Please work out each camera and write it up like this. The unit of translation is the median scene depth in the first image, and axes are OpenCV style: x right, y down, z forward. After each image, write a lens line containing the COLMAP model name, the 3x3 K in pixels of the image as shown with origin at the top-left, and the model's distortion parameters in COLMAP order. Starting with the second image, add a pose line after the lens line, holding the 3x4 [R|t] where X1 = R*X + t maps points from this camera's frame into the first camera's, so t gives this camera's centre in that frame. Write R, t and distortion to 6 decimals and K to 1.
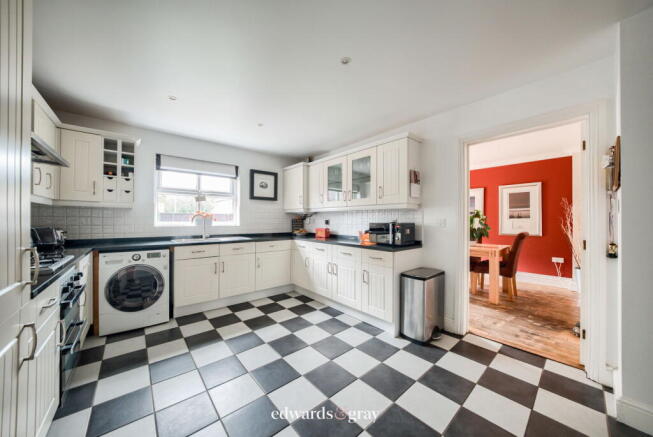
lens RADIAL K [[237.3, 0, 326.5], [0, 237.3, 218.5], [0, 0, 1]] dist [-0.000043, -0.000013]
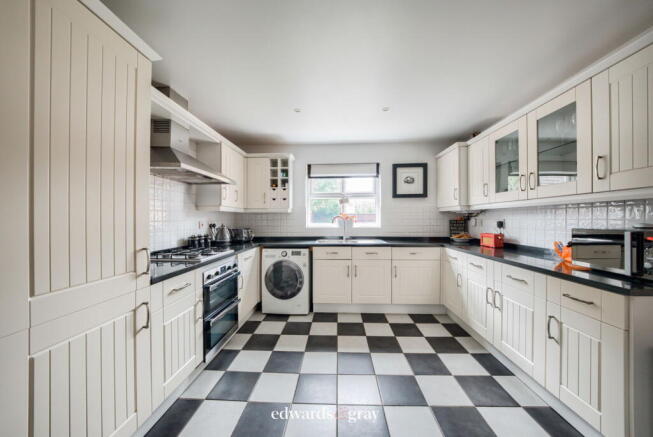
lens RADIAL K [[241.7, 0, 324.4], [0, 241.7, 217.8], [0, 0, 1]] dist [-0.001455, -0.000168]
pose [[0.720482, -0.010597, -0.693393, 0.158033], [0.013293, 0.999911, -0.001469, -0.011578], [0.693346, -0.008159, 0.720558, 0.224939]]
